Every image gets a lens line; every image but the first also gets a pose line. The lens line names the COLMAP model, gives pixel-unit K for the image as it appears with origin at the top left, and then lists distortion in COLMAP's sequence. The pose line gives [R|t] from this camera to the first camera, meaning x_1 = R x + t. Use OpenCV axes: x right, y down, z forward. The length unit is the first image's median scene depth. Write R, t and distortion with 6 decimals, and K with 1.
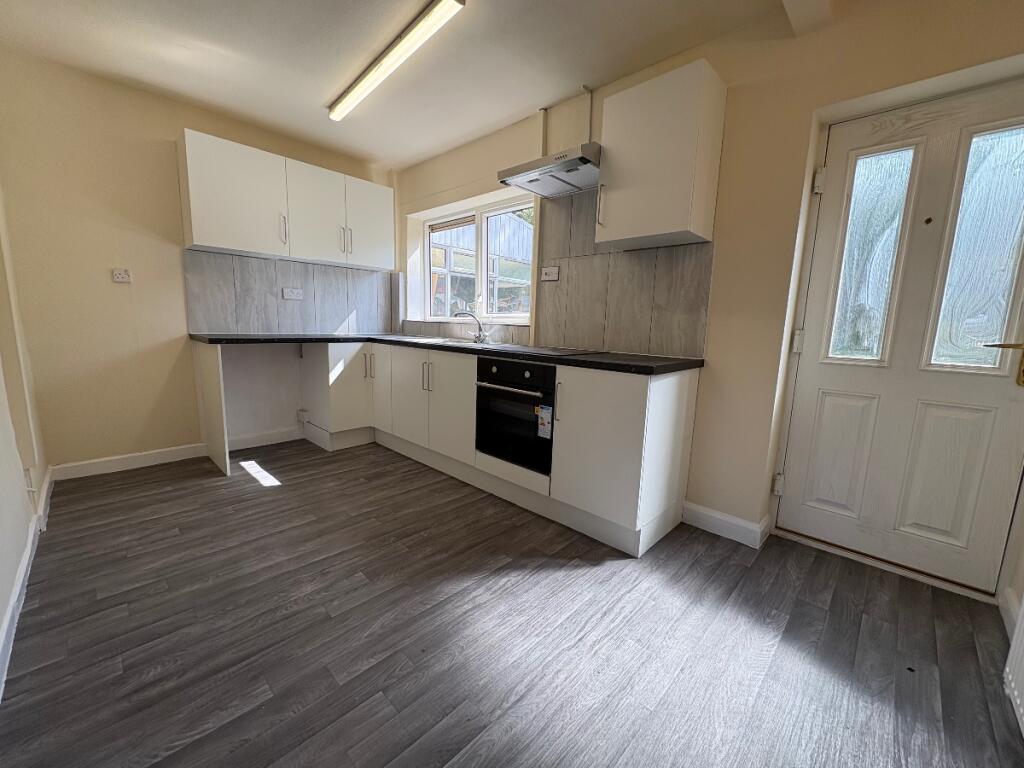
lens RADIAL K [[412.8, 0, 513.0], [0, 412.8, 348.7], [0, 0, 1]] dist [0.010042, 0.000111]
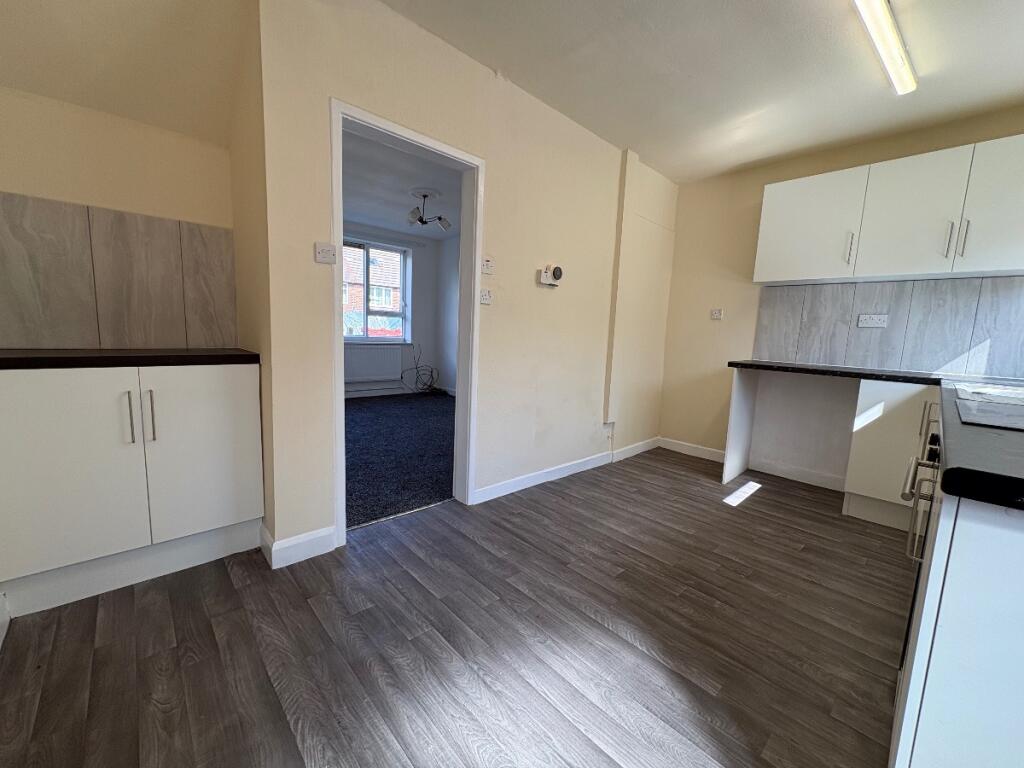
lens RADIAL K [[403.4, 0, 512.0], [0, 403.4, 384.0], [0, 0, 1]] dist [-0.000244, -0.000061]
pose [[-0.043355, 0.095697, -0.994466, 0.451423], [-0.107861, 0.989135, 0.099887, -0.013925], [0.993220, 0.111595, -0.032562, 0.471582]]
